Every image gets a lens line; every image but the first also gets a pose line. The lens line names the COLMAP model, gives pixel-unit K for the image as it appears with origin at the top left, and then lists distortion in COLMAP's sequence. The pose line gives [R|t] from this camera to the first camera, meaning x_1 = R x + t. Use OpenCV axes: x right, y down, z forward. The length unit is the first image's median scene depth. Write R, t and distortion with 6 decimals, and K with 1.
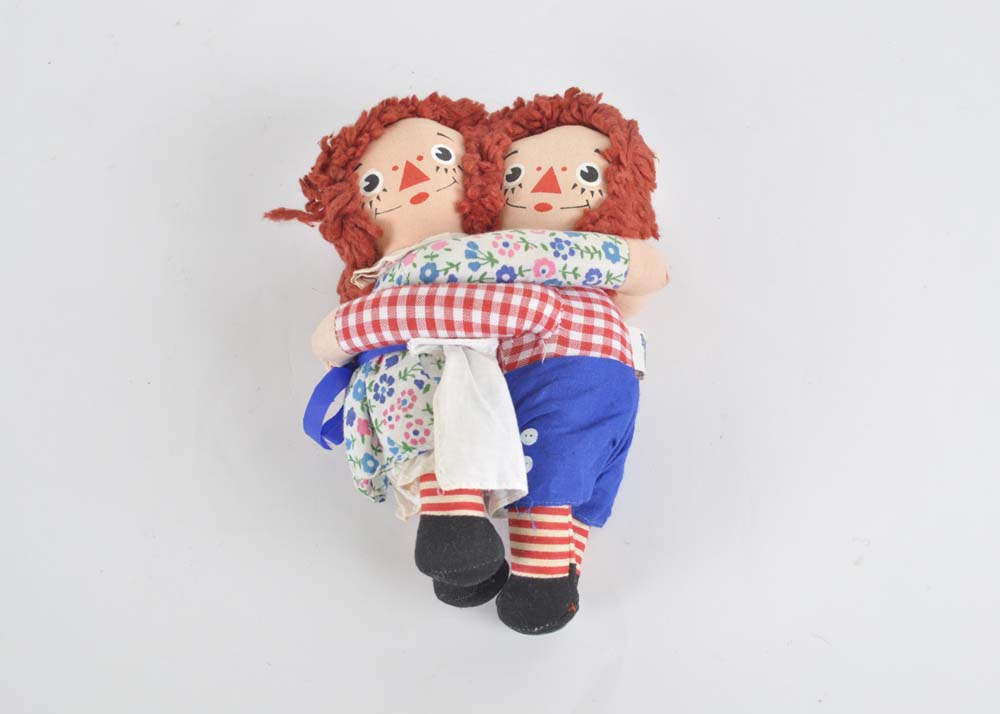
lens RADIAL K [[1367.3, 0, 504.3], [0, 1367.3, 359.1], [0, 0, 1]] dist [-0.015323, 0.000000]
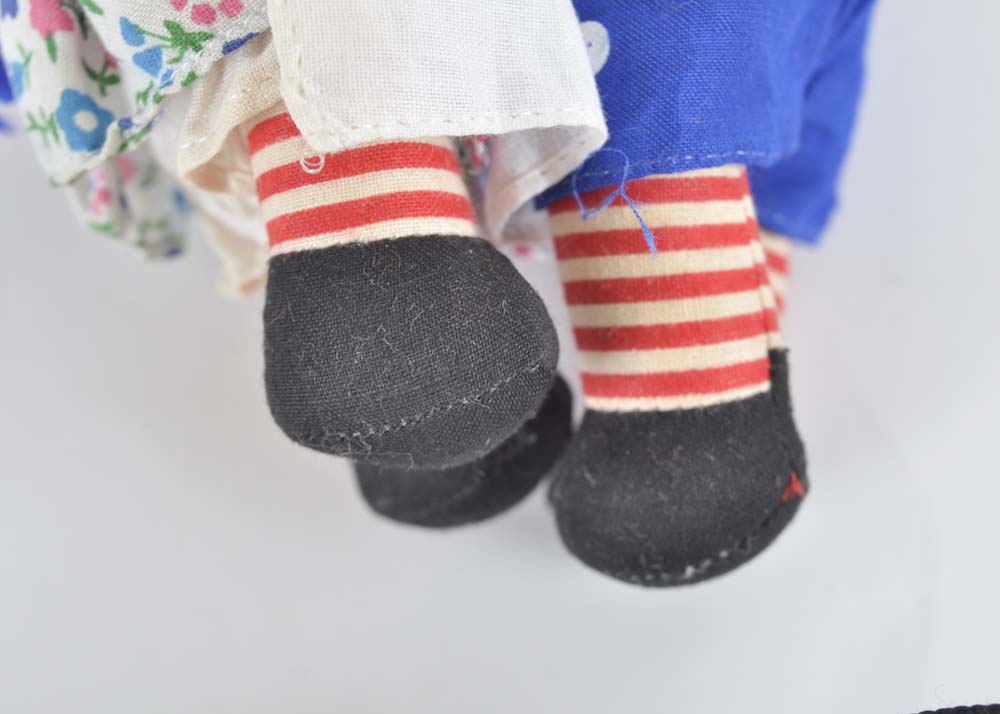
lens RADIAL K [[1970.2, 0, 499.0], [0, 1970.2, 356.8], [0, 0, 1]] dist [0.045887, 0.000000]
pose [[0.990287, -0.138580, -0.011253, -0.008071], [0.138952, 0.983626, 0.114767, 0.091276], [-0.004835, -0.115216, 0.993329, 0.555640]]
